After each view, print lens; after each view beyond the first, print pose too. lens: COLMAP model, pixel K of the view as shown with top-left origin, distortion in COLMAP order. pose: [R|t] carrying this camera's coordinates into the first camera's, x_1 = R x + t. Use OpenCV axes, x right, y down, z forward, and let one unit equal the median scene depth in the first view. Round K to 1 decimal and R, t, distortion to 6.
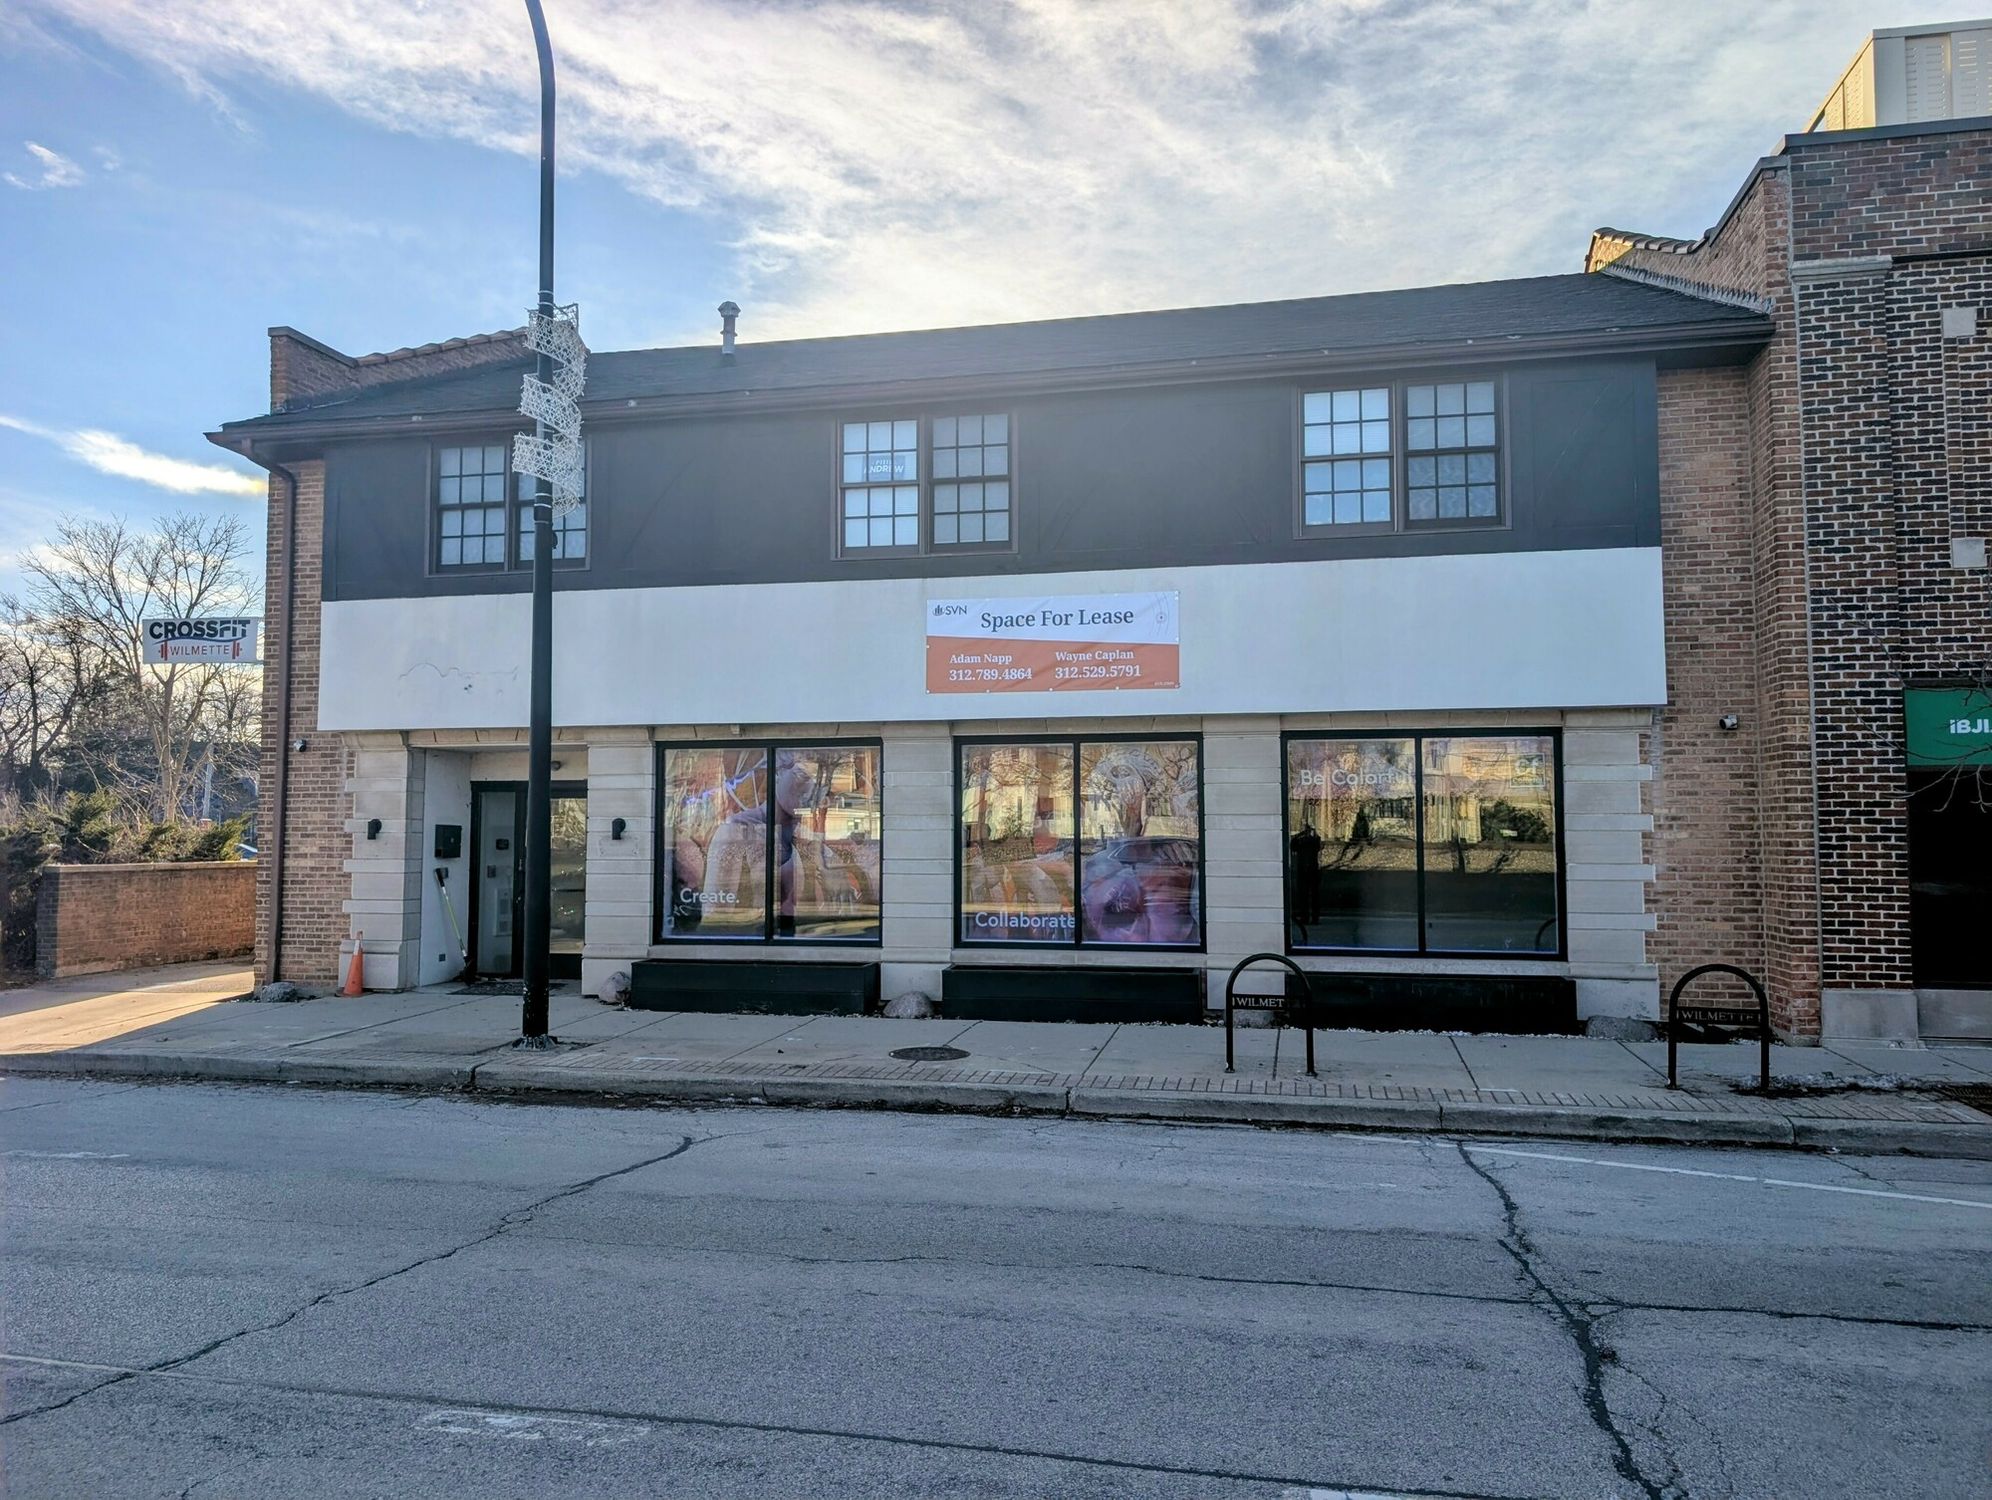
lens RADIAL K [[1411.6, 0, 1048.2], [0, 1411.6, 757.1], [0, 0, 1]] dist [0.017428, -0.006836]
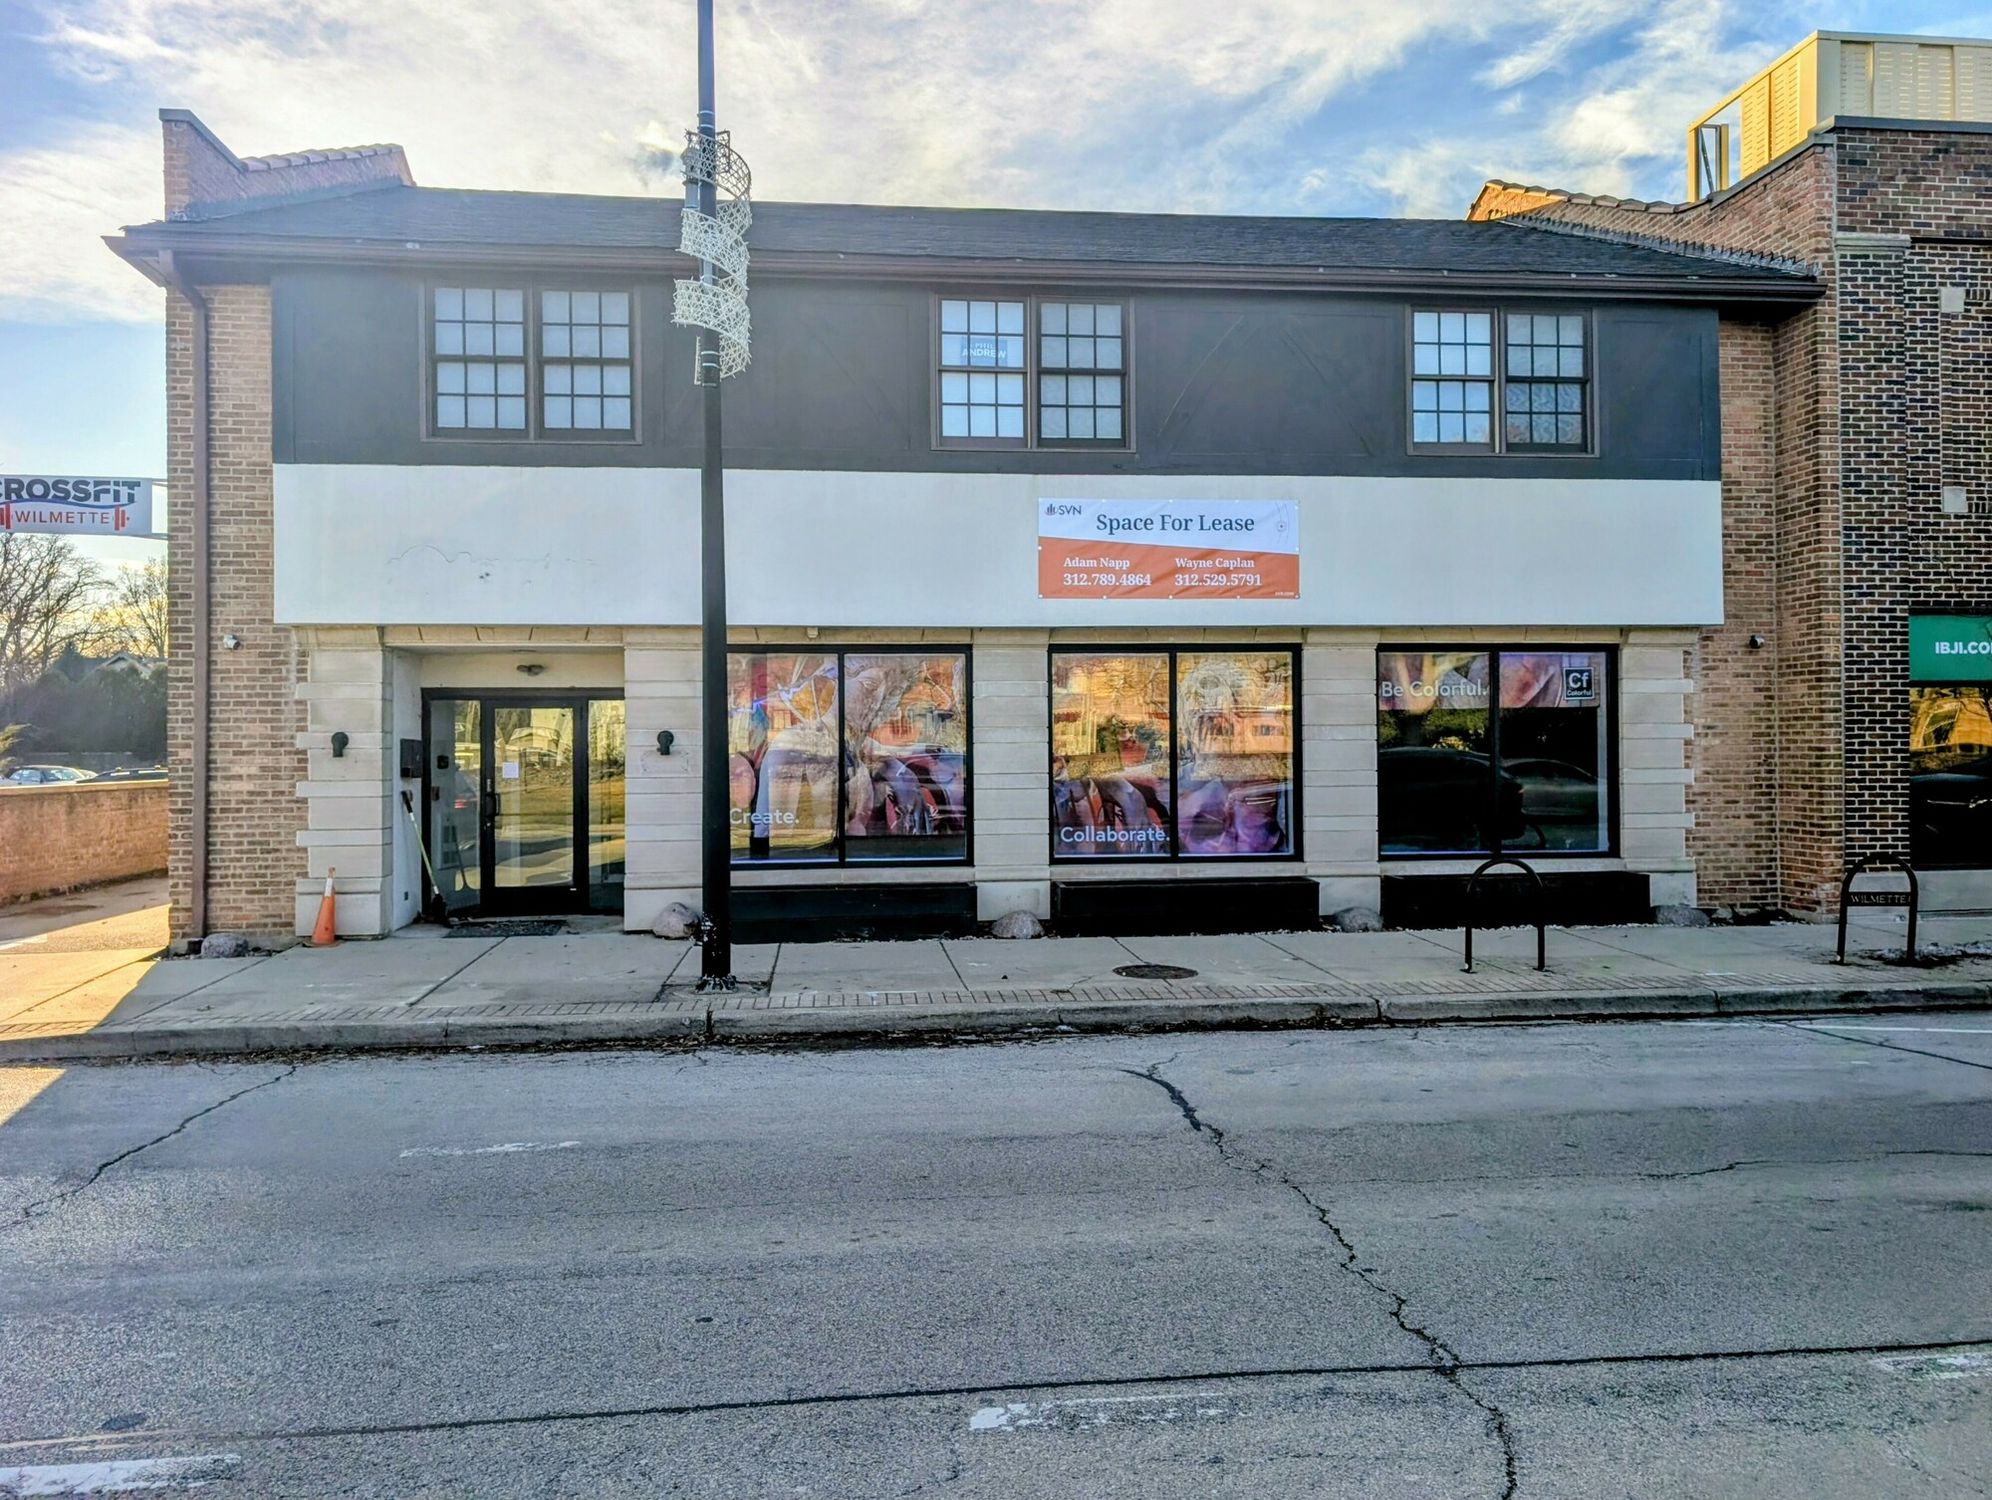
lens RADIAL K [[1415.6, 0, 993.9], [0, 1415.6, 743.5], [0, 0, 1]] dist [0.009201, 0.001612]
pose [[0.950636, -0.005485, 0.310258, -0.438092], [-0.009850, 0.998806, 0.047839, 0.008173], [-0.310151, -0.048534, 0.949448, 0.112090]]
